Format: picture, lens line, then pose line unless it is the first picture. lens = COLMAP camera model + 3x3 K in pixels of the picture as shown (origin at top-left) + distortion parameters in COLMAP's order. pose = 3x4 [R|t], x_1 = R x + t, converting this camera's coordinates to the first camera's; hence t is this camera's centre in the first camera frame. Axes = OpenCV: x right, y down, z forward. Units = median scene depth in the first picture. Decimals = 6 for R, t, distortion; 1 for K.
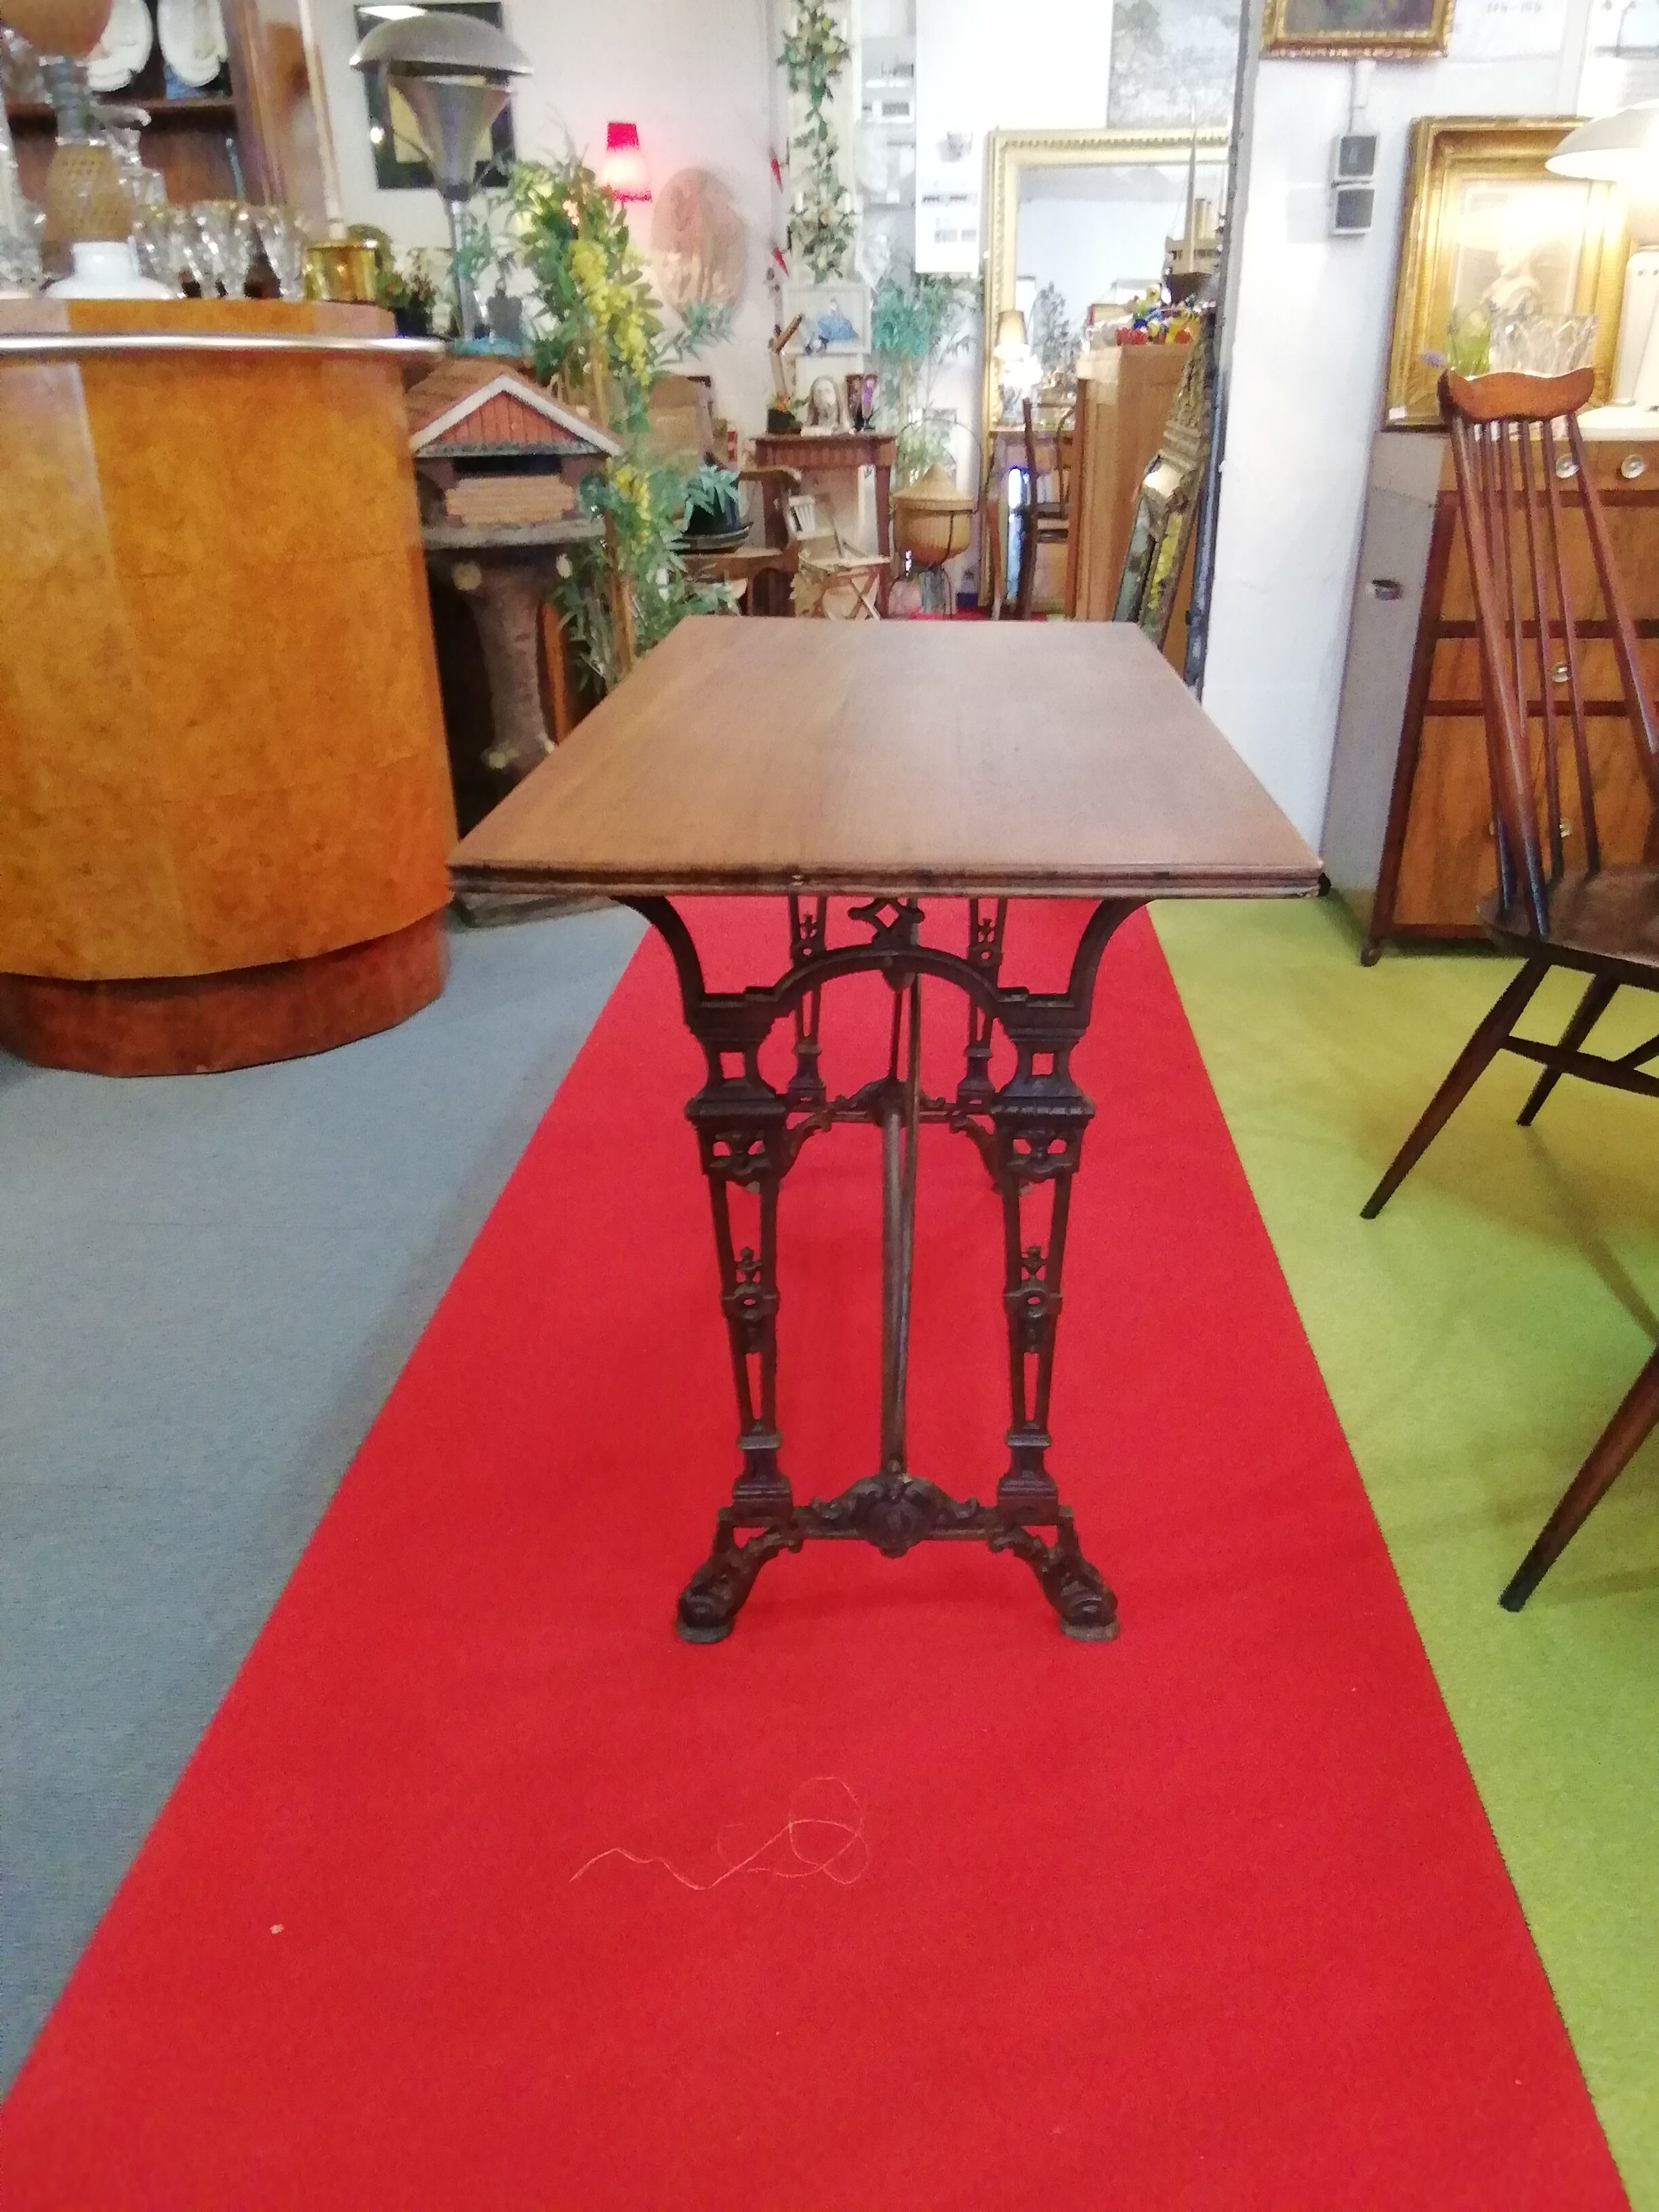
lens RADIAL K [[1551.9, 0, 829.5], [0, 1551.9, 1106.0], [0, 0, 1]] dist [0.042812, -0.066822]
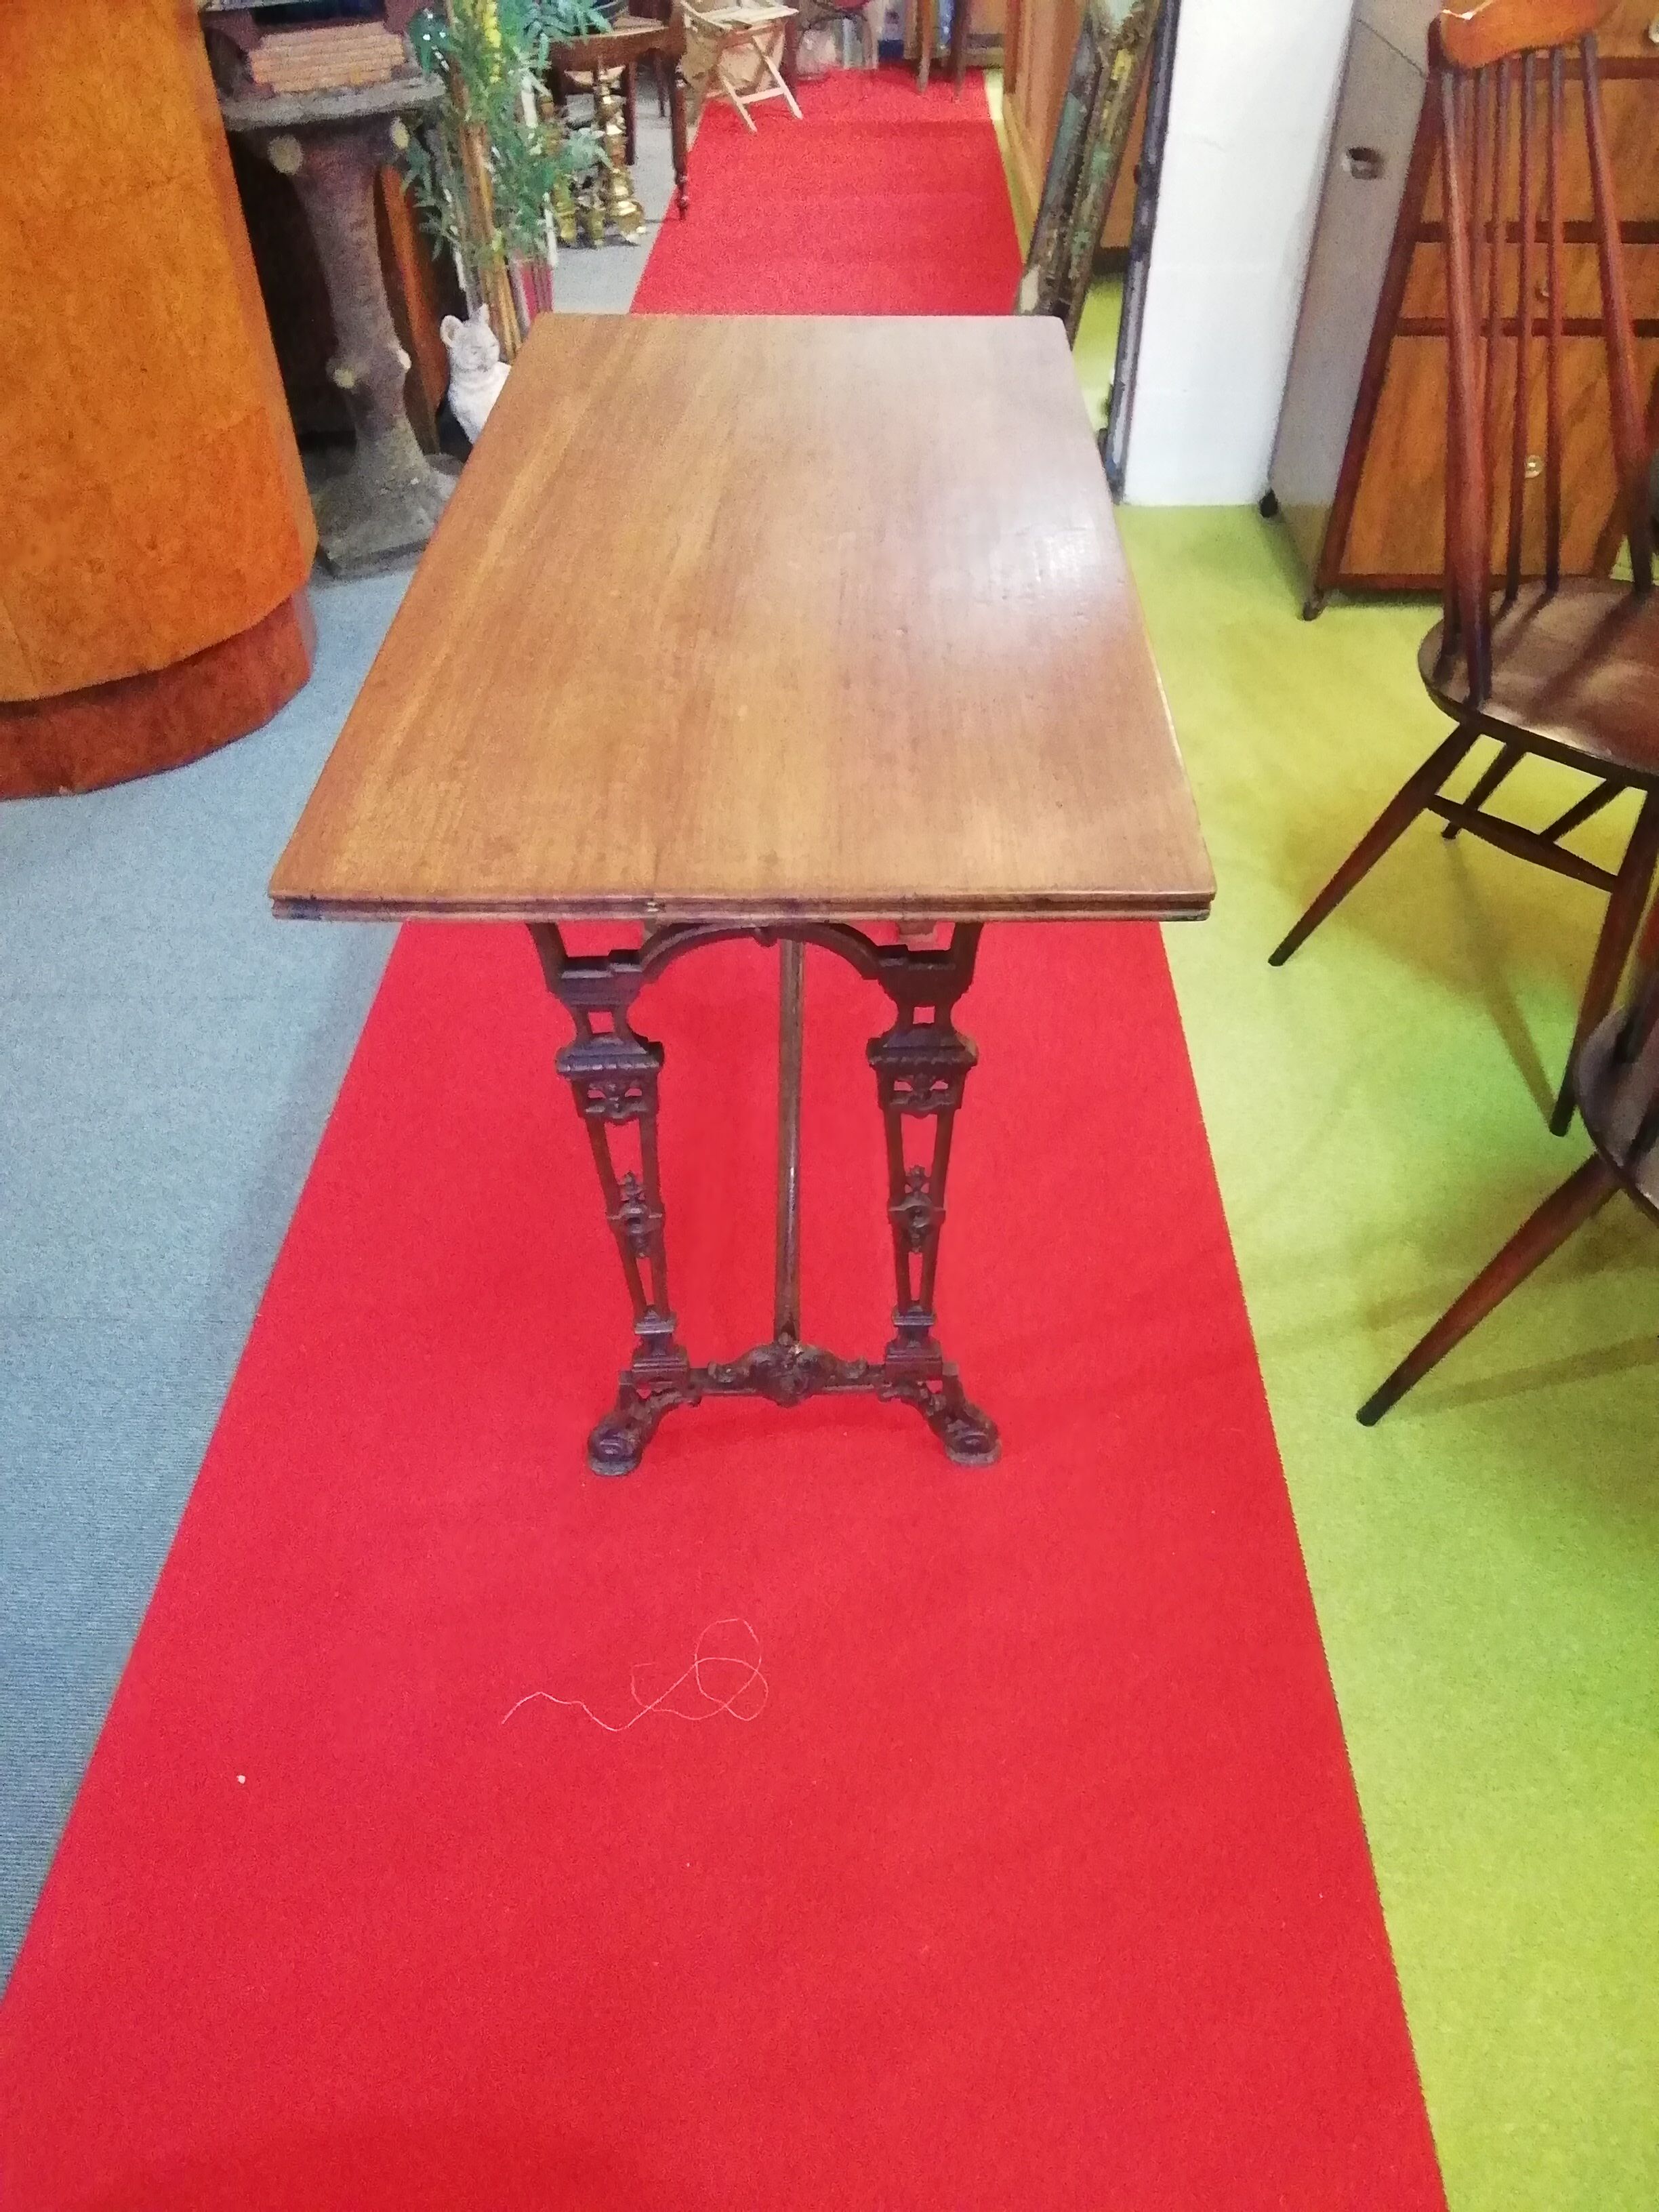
lens RADIAL K [[1561.4, 0, 783.3], [0, 1561.4, 1104.8], [0, 0, 1]] dist [0.046930, -0.071926]
pose [[0.999599, -0.026786, 0.009212, 0.021850], [0.022556, 0.949442, 0.313132, -0.154181], [-0.017134, -0.312798, 0.949665, 0.035206]]
